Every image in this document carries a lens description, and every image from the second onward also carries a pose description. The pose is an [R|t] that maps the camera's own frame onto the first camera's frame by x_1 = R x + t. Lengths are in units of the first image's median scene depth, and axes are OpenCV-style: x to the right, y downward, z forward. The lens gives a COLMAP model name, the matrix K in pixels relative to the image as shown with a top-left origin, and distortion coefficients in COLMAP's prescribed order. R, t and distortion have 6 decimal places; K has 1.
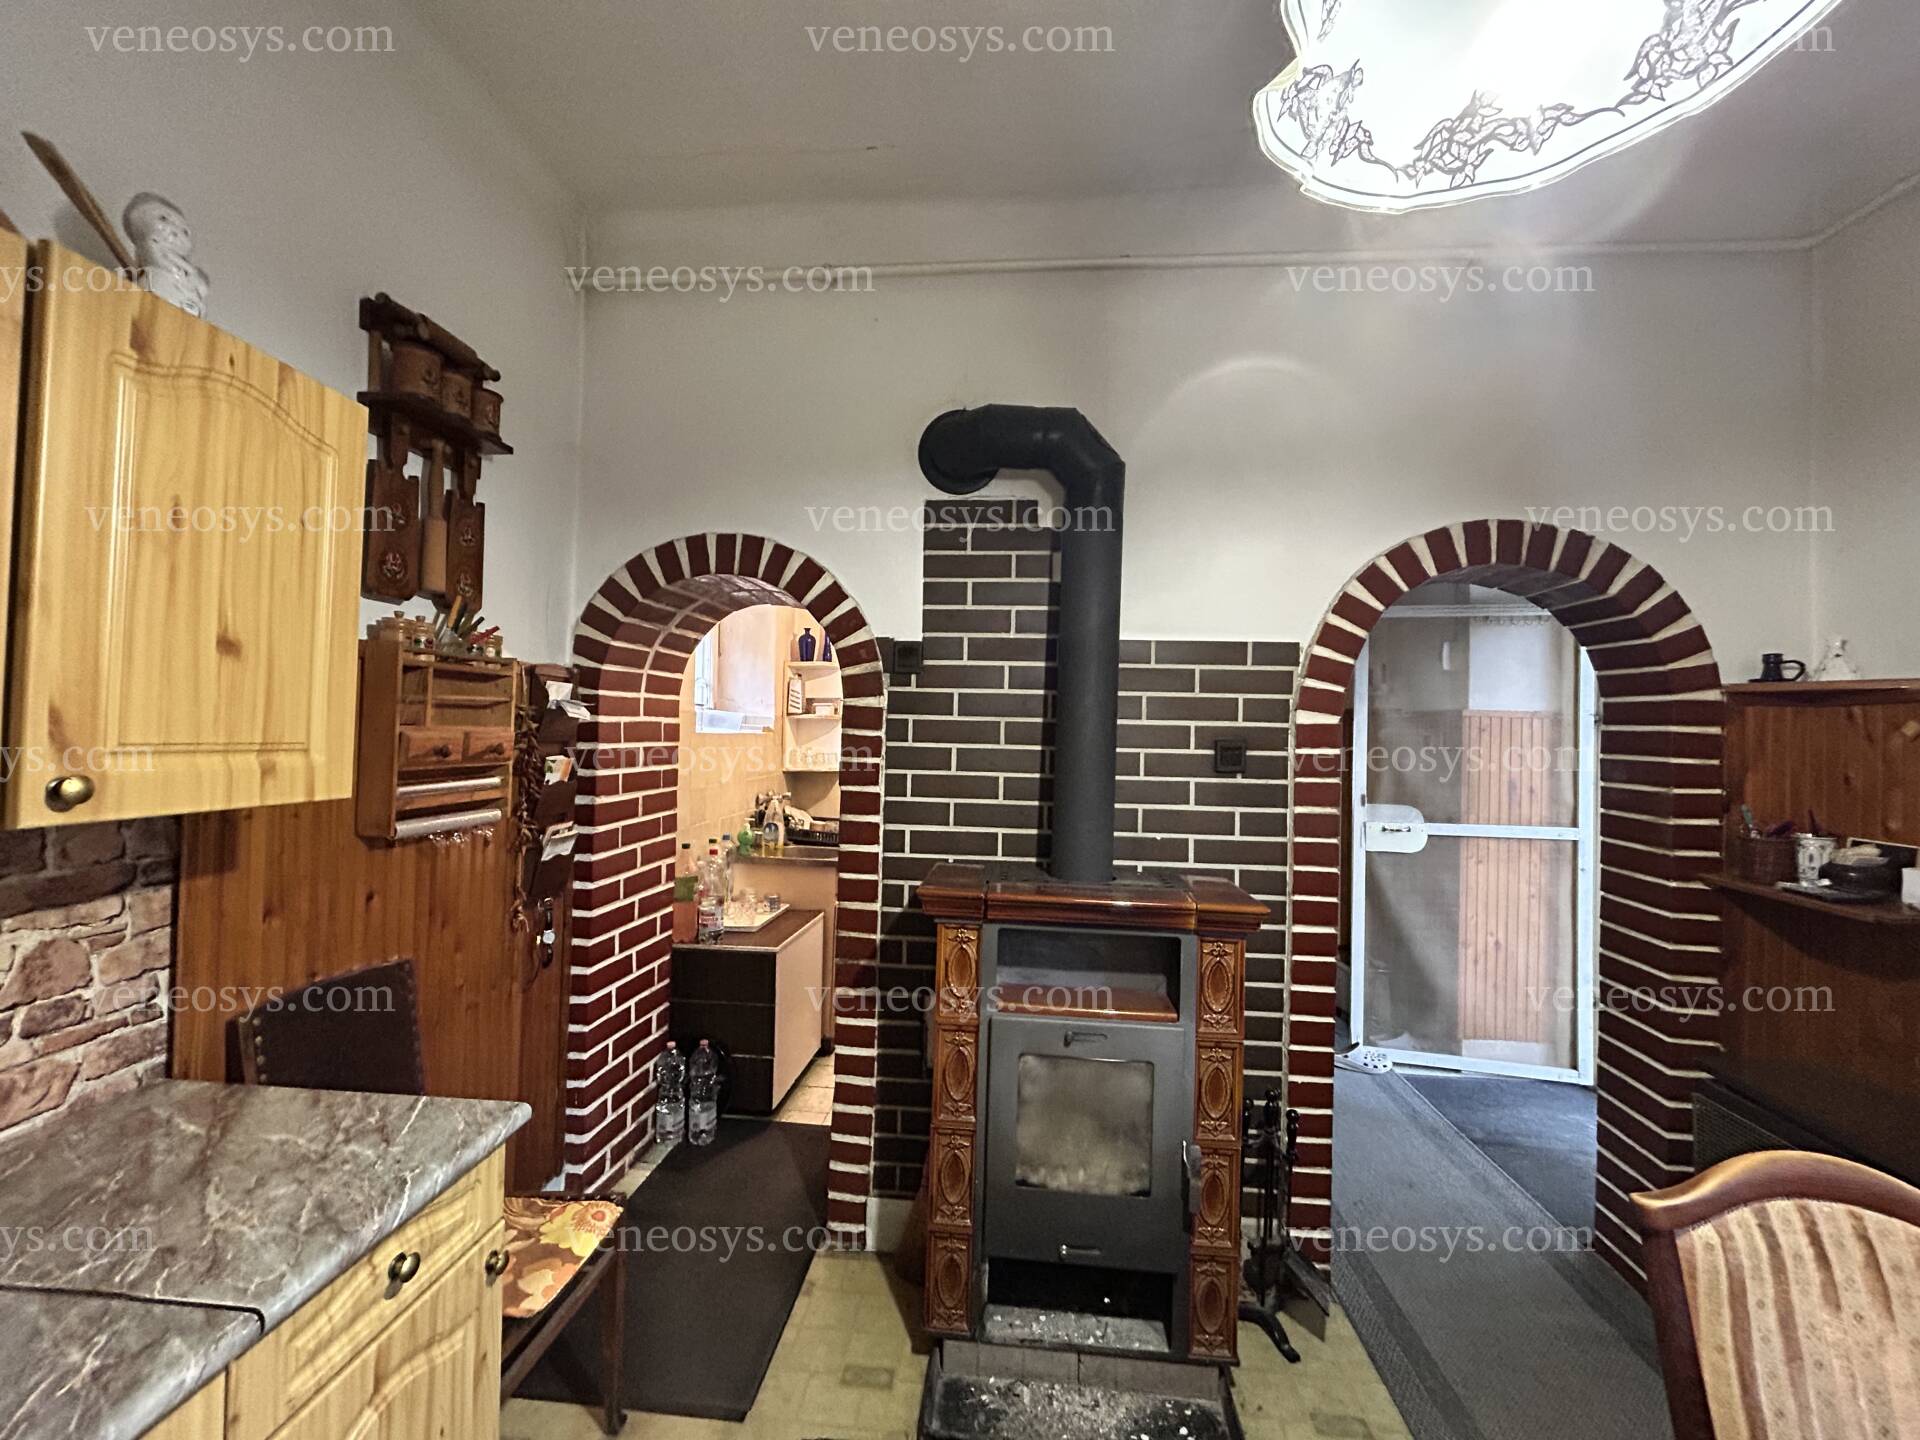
lens RADIAL K [[773.8, 0, 958.5], [0, 773.8, 715.1], [0, 0, 1]] dist [-0.002072, -0.000079]
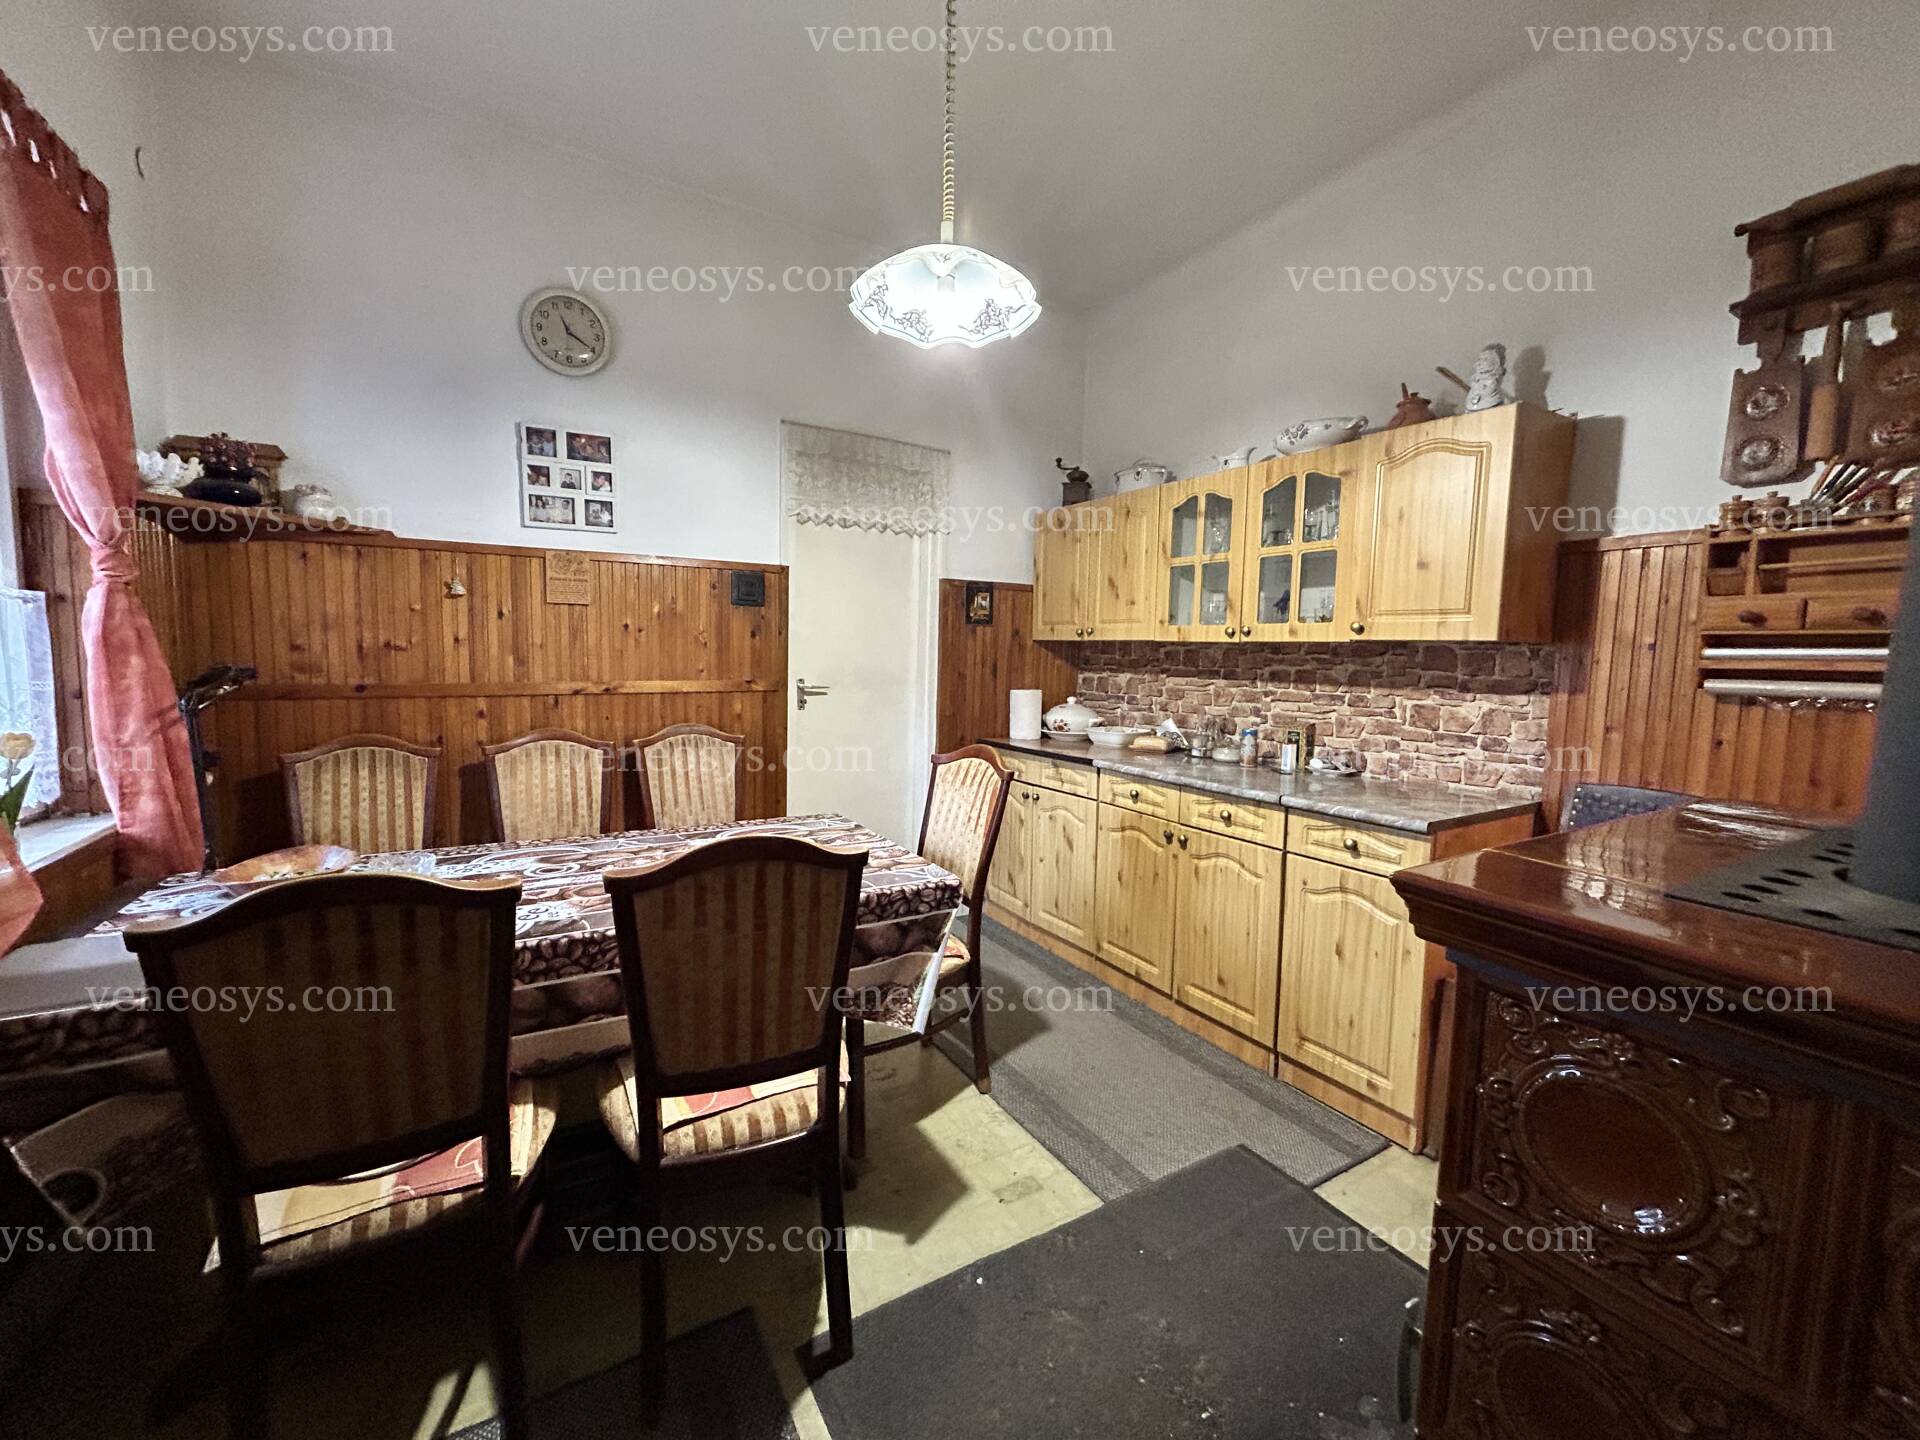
lens RADIAL K [[773.8, 0, 956.4], [0, 773.8, 725.2], [0, 0, 1]] dist [-0.002072, -0.000079]
pose [[-0.812034, 0.020443, -0.583252, 1.094020], [-0.023455, 0.997436, 0.067616, 0.188277], [0.583138, 0.068587, -0.809472, 1.558361]]
